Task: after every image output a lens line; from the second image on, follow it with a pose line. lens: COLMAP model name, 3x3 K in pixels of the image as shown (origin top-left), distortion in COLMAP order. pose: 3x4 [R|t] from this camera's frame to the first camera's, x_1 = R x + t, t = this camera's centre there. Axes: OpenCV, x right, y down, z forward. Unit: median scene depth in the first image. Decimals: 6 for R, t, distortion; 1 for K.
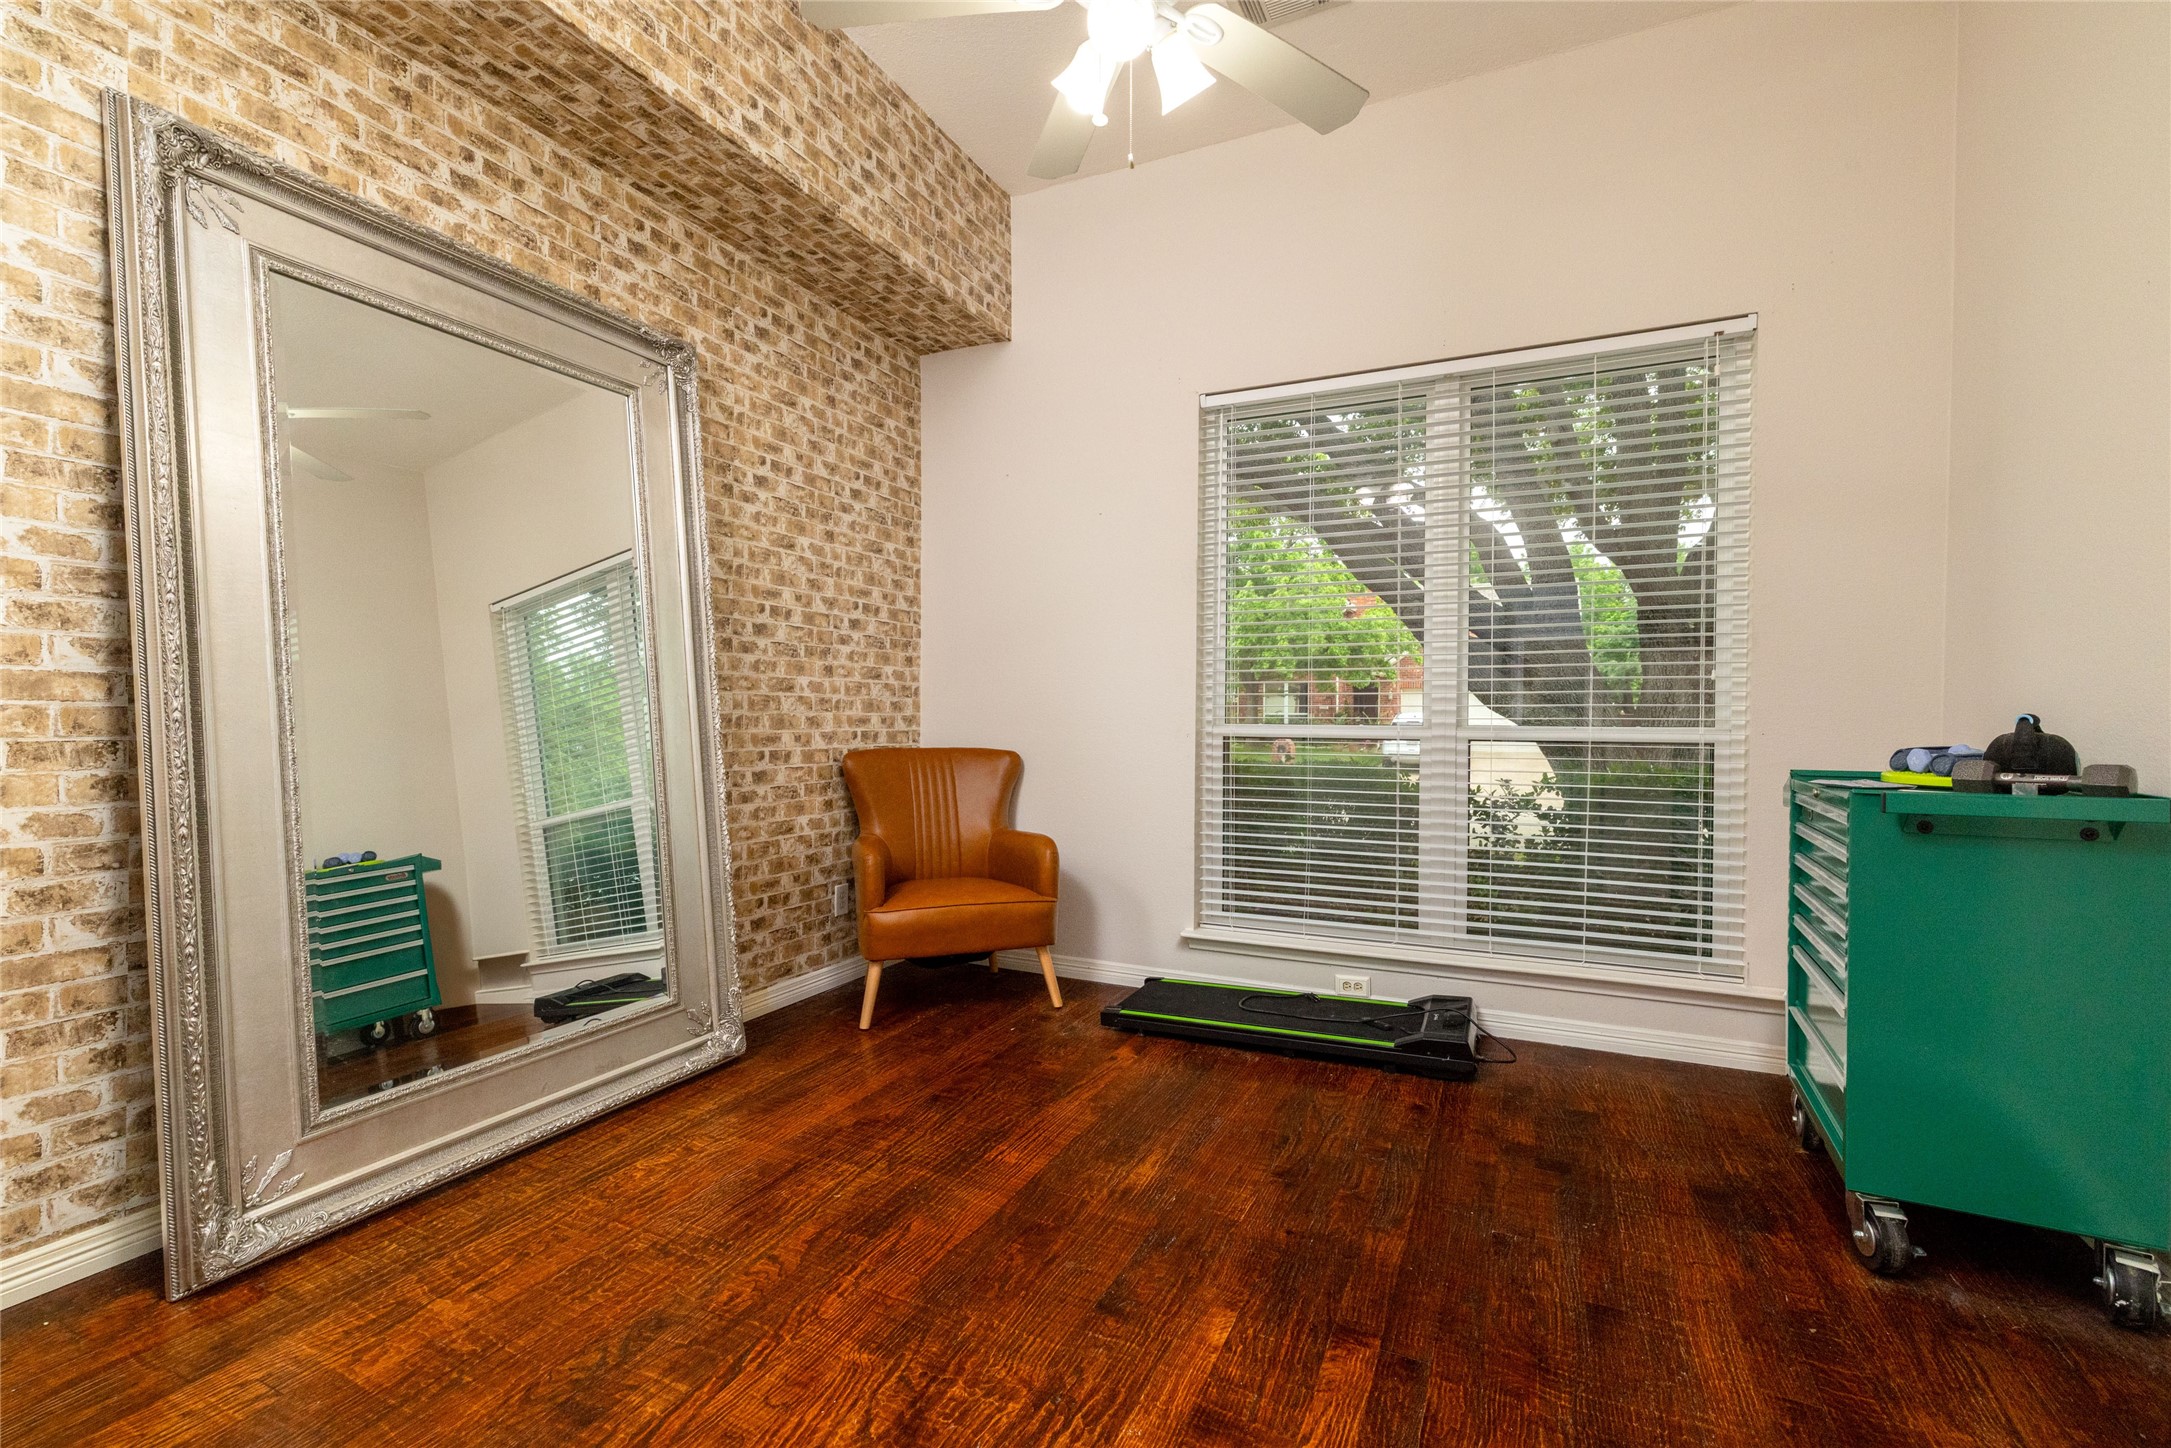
lens RADIAL K [[941.2, 0, 1085.5], [0, 941.2, 724.0], [0, 0, 1]] dist [-0.001694, 0.001486]
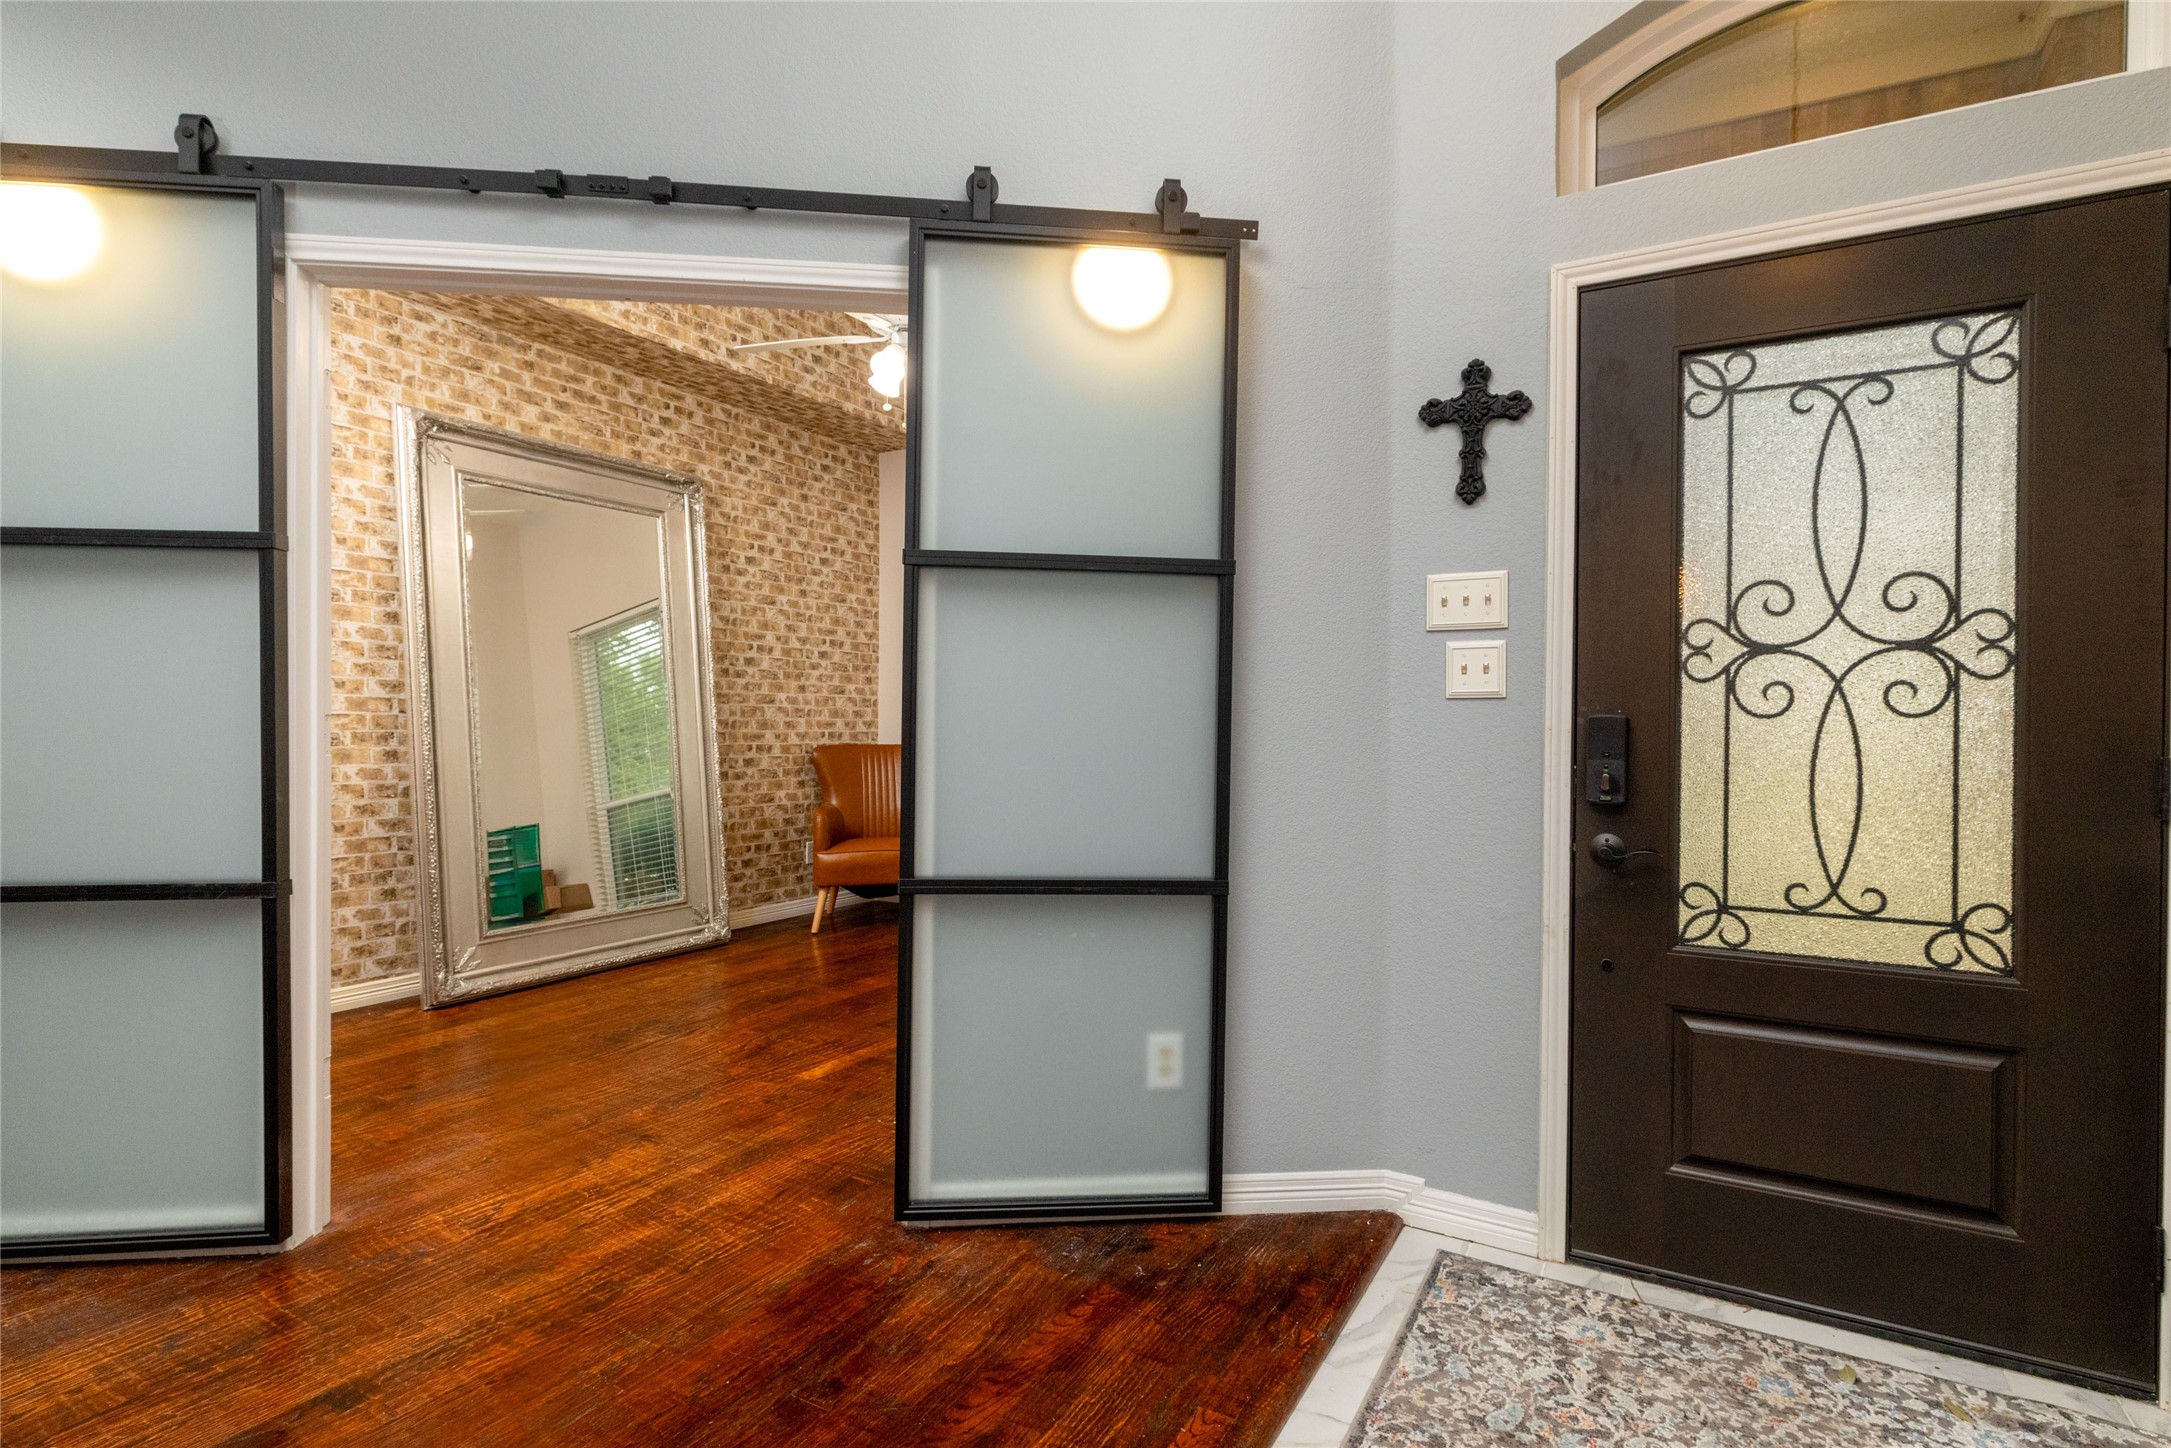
lens RADIAL K [[1048.9, 0, 1124.6], [0, 1048.9, 725.9], [0, 0, 1]] dist [0.000205, -0.000627]
pose [[0.997655, 0.003450, -0.068357, 0.350013], [-0.003791, 0.999981, -0.004857, 0.005432], [0.068339, 0.005105, 0.997649, -0.589862]]
